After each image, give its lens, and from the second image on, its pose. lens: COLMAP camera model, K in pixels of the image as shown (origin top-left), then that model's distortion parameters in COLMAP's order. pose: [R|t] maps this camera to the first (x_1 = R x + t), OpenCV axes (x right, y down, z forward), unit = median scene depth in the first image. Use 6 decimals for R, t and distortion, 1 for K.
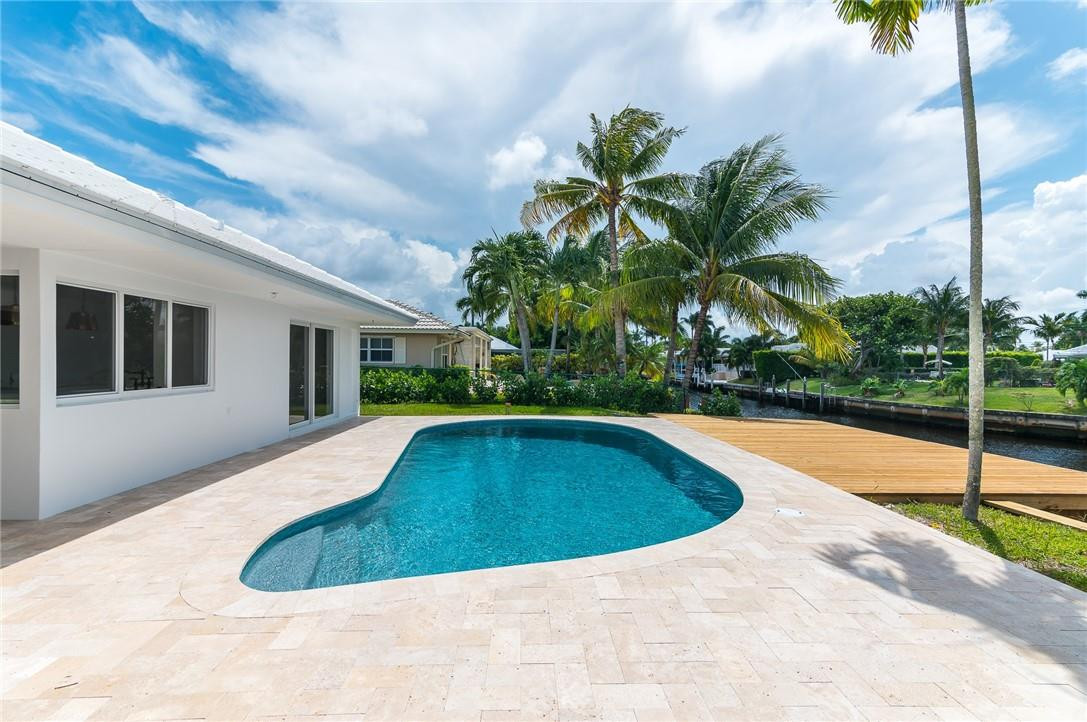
lens RADIAL K [[513.1, 0, 549.1], [0, 513.1, 361.4], [0, 0, 1]] dist [0.008802, 0.000764]
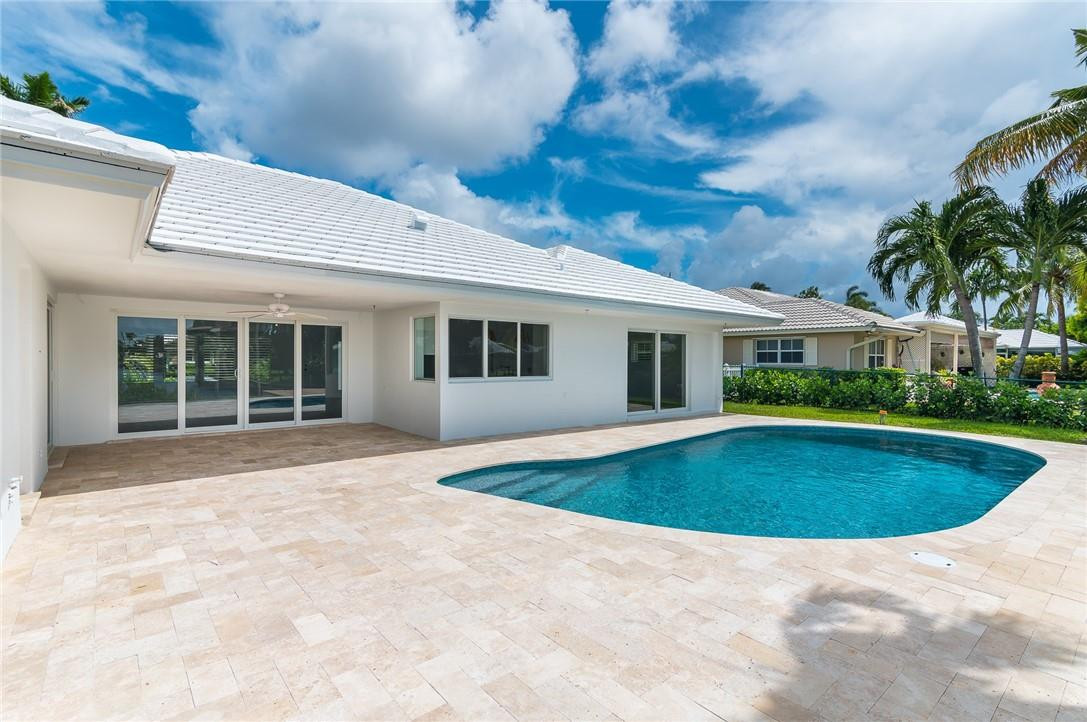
lens RADIAL K [[513.1, 0, 545.4], [0, 513.1, 365.3], [0, 0, 1]] dist [0.008802, 0.000764]
pose [[0.613882, 0.001733, -0.789396, 0.677433], [-0.001382, 0.999998, 0.001121, 0.016651], [0.789397, 0.000402, 0.613883, 0.113340]]
